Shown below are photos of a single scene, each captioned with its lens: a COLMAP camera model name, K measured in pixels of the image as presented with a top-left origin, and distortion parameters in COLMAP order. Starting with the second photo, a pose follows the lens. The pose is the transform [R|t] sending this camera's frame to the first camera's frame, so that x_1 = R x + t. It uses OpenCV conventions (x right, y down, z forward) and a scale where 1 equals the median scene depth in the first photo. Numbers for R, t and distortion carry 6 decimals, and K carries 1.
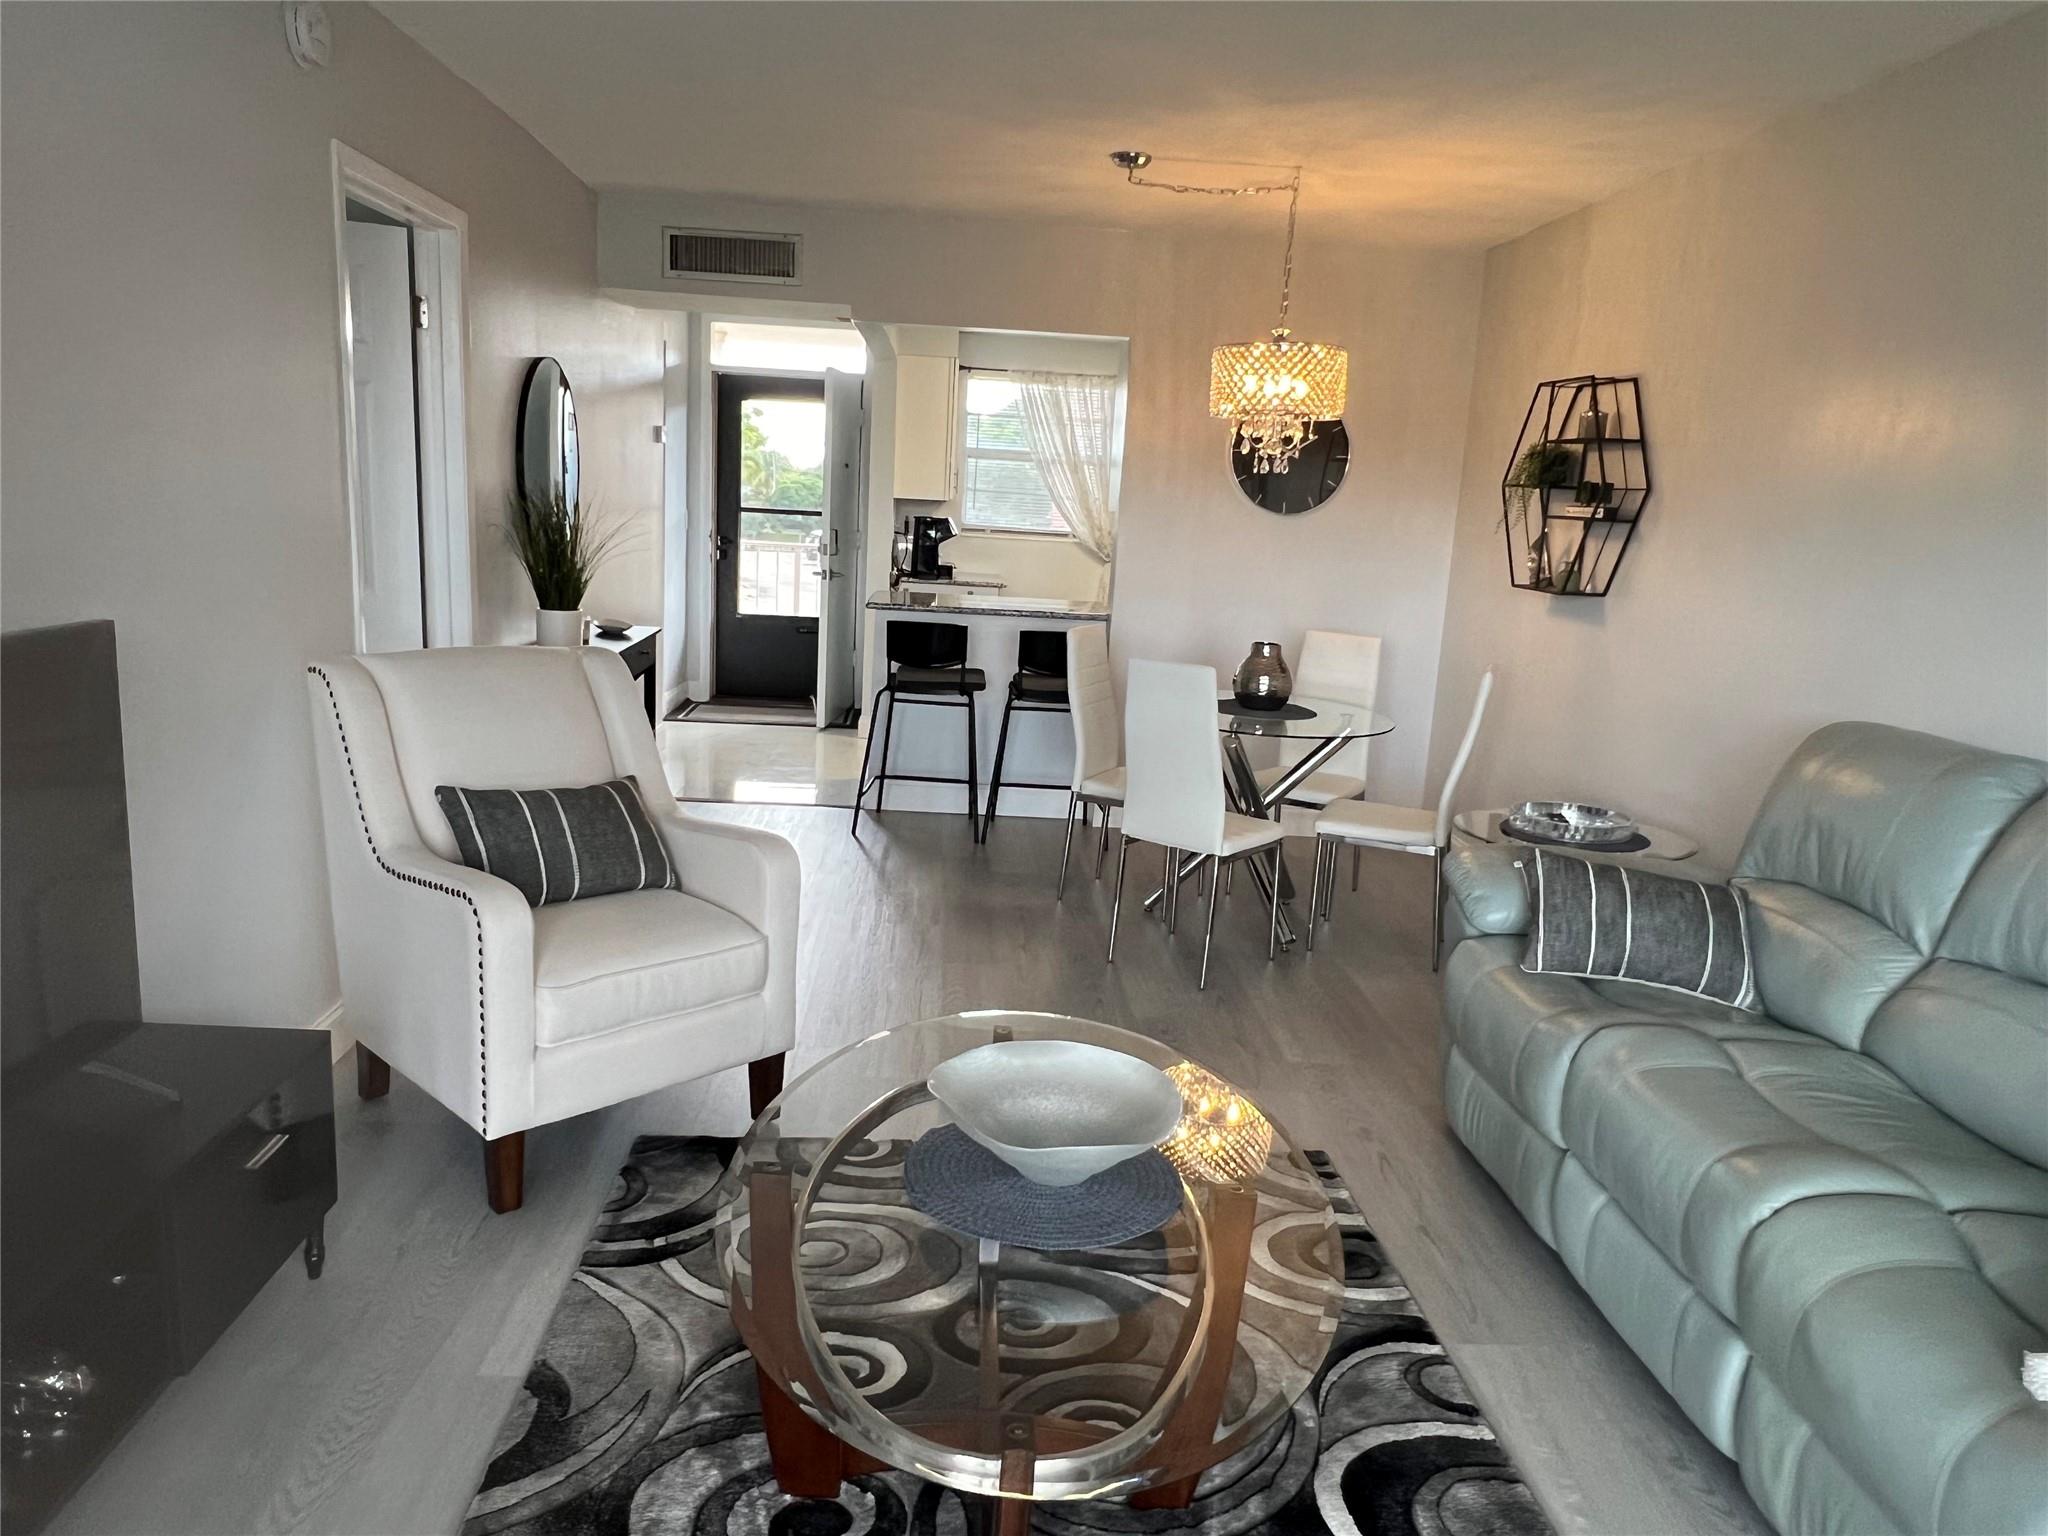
lens RADIAL K [[1375.8, 0, 1025.2], [0, 1375.8, 765.0], [0, 0, 1]] dist [-0.006951, 0.000740]
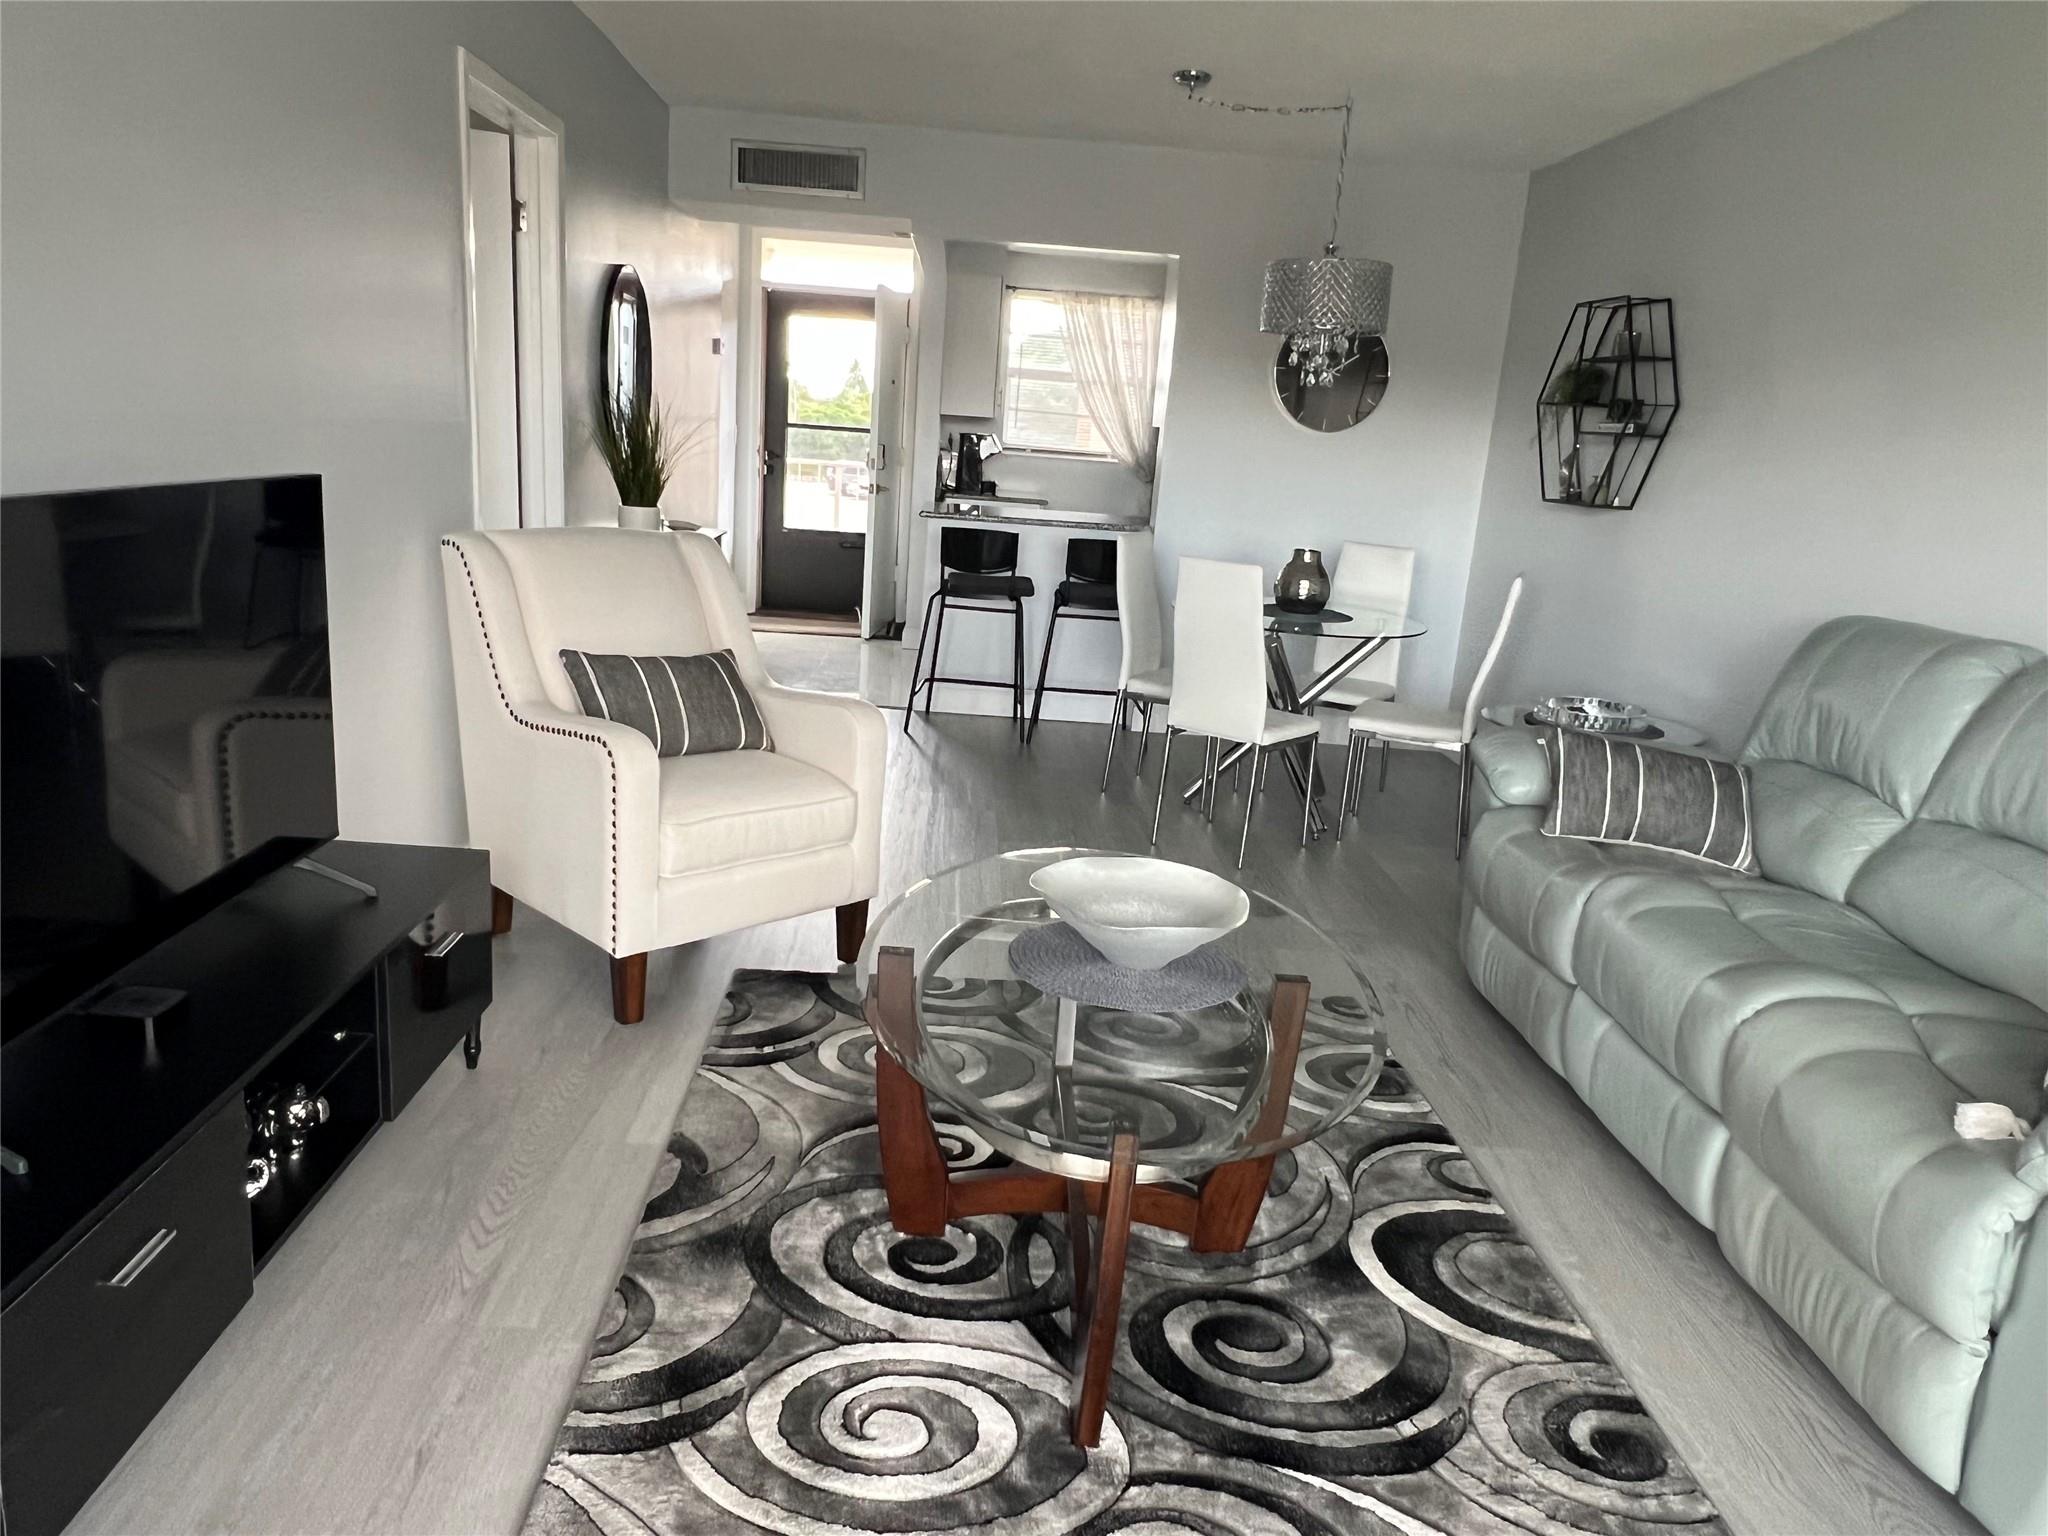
lens RADIAL K [[1375.8, 0, 1020.8], [0, 1375.8, 771.0], [0, 0, 1]] dist [-0.006951, 0.000740]
pose [[0.999706, 0.019586, -0.014269, -0.040748], [-0.018841, 0.998541, 0.050602, 0.049673], [0.015240, -0.050318, 0.998617, -0.102791]]
